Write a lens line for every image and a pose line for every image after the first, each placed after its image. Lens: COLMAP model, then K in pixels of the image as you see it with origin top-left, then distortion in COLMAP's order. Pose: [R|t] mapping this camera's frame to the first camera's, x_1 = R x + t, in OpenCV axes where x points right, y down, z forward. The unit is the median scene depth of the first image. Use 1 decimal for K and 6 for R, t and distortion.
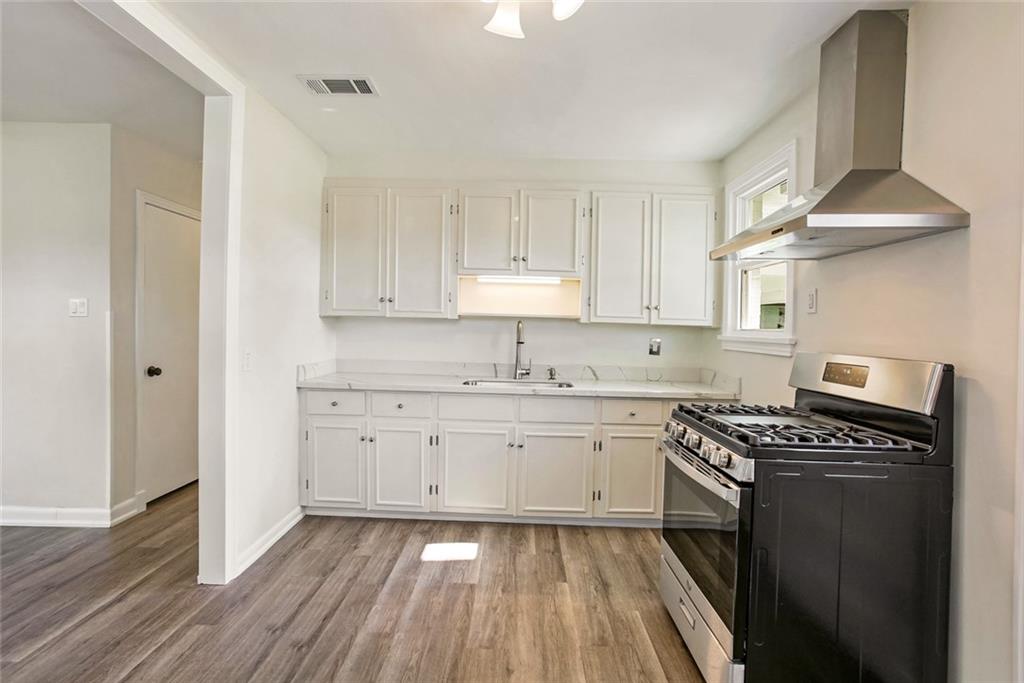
lens RADIAL K [[486.0, 0, 511.4], [0, 486.0, 331.4], [0, 0, 1]] dist [-0.044069, 0.000311]
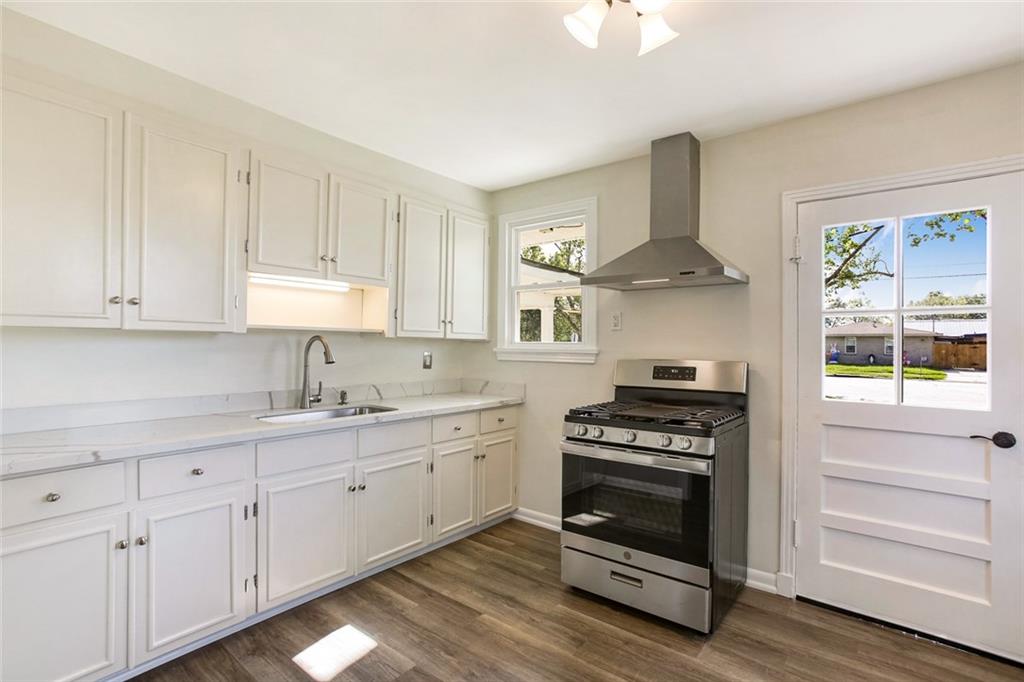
lens RADIAL K [[485.7, 0, 512.0], [0, 485.7, 341.0], [0, 0, 1]] dist [-0.002834, 0.000577]
pose [[0.615226, -0.012158, 0.788257, -0.470036], [0.012644, 0.999905, 0.005553, -0.014604], [-0.788249, 0.006550, 0.615321, 0.286118]]
